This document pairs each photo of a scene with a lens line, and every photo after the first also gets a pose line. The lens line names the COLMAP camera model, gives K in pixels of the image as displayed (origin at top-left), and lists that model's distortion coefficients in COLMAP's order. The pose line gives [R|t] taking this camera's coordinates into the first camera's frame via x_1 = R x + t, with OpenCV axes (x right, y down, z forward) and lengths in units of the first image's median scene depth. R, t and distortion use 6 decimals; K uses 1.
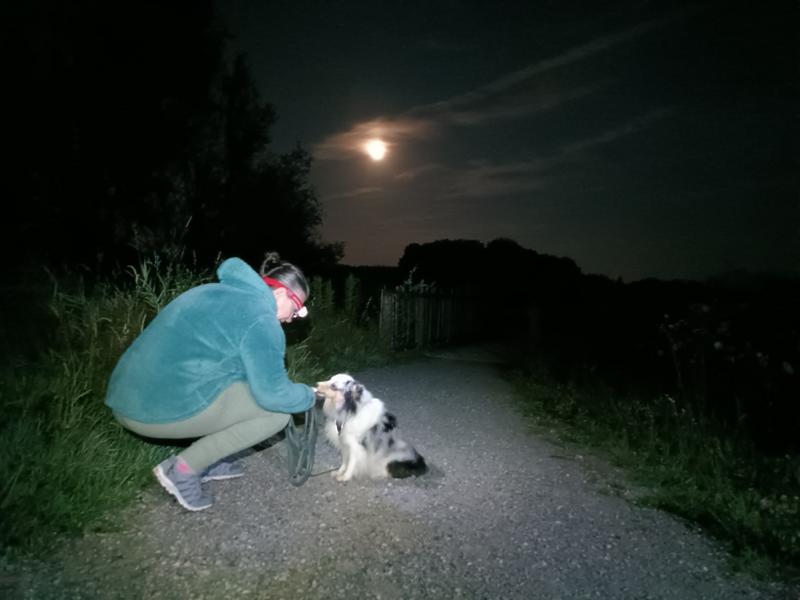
lens RADIAL K [[549.3, 0, 400.0], [0, 549.3, 300.0], [0, 0, 1]] dist [0.003262, -0.004517]
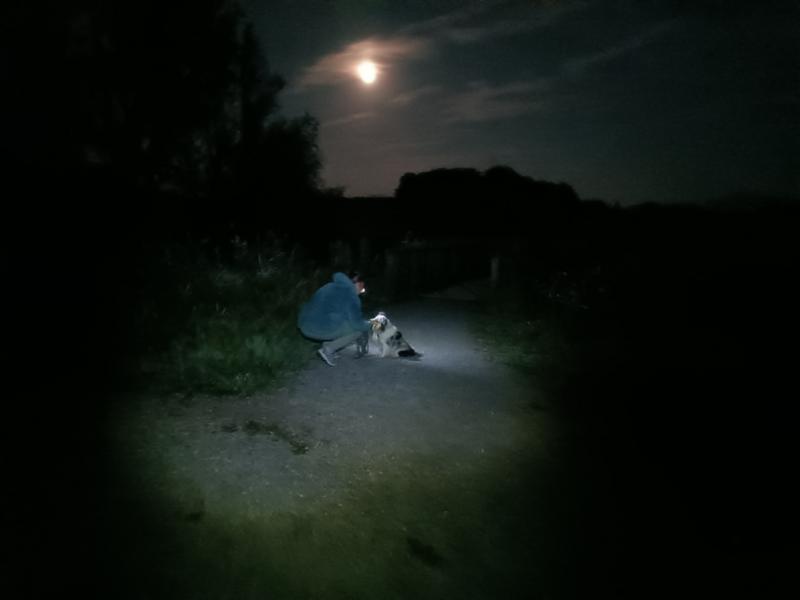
lens RADIAL K [[549.3, 0, 400.0], [0, 549.3, 300.0], [0, 0, 1]] dist [0.003262, -0.004517]
pose [[0.999705, -0.024192, 0.002056, -0.015815], [0.023739, 0.991707, 0.126305, -0.256165], [-0.005095, -0.126219, 0.991989, -1.506340]]
